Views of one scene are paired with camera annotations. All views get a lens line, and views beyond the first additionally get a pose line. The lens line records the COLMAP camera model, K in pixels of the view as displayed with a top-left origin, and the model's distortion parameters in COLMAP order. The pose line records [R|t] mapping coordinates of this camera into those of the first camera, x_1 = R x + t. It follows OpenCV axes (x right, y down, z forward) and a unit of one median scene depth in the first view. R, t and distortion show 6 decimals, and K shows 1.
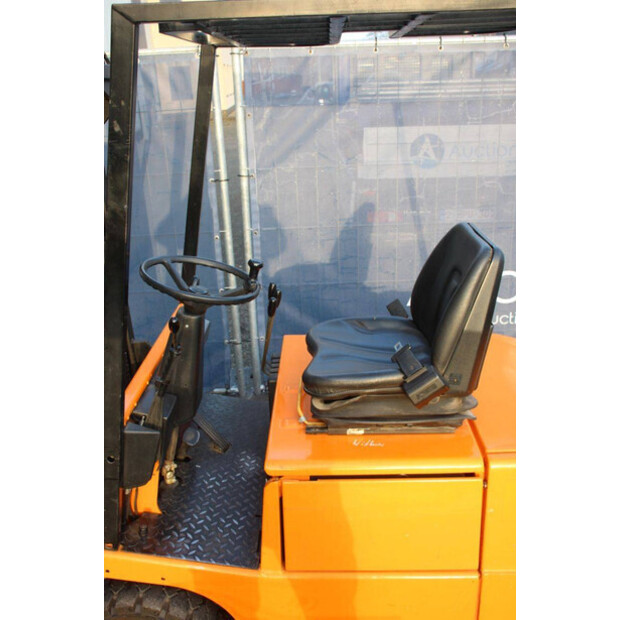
lens RADIAL K [[637.2, 0, 310.0], [0, 637.2, 310.0], [0, 0, 1]] dist [-0.003877, 0.007119]
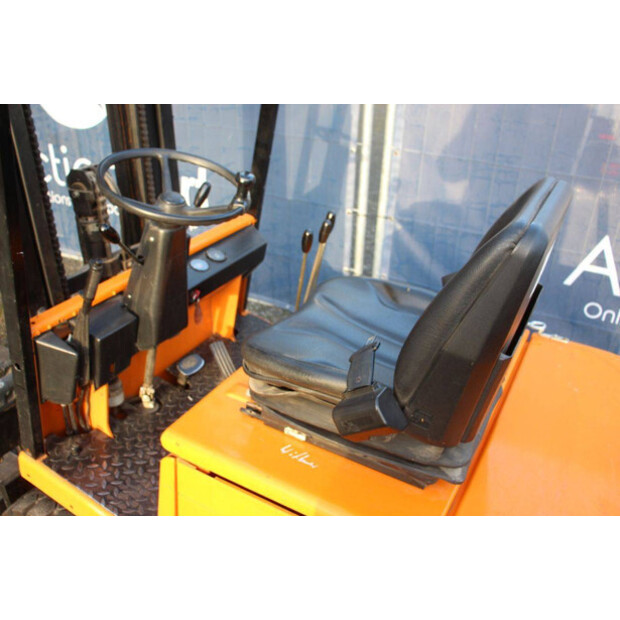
lens RADIAL K [[586.6, 0, 310.0], [0, 586.6, 310.0], [0, 0, 1]] dist [-0.020484, -0.008399]
pose [[0.875779, 0.275815, -0.396153, 0.274555], [-0.217583, 0.958140, 0.186078, -0.063816], [0.430893, -0.076767, 0.899132, 0.367786]]
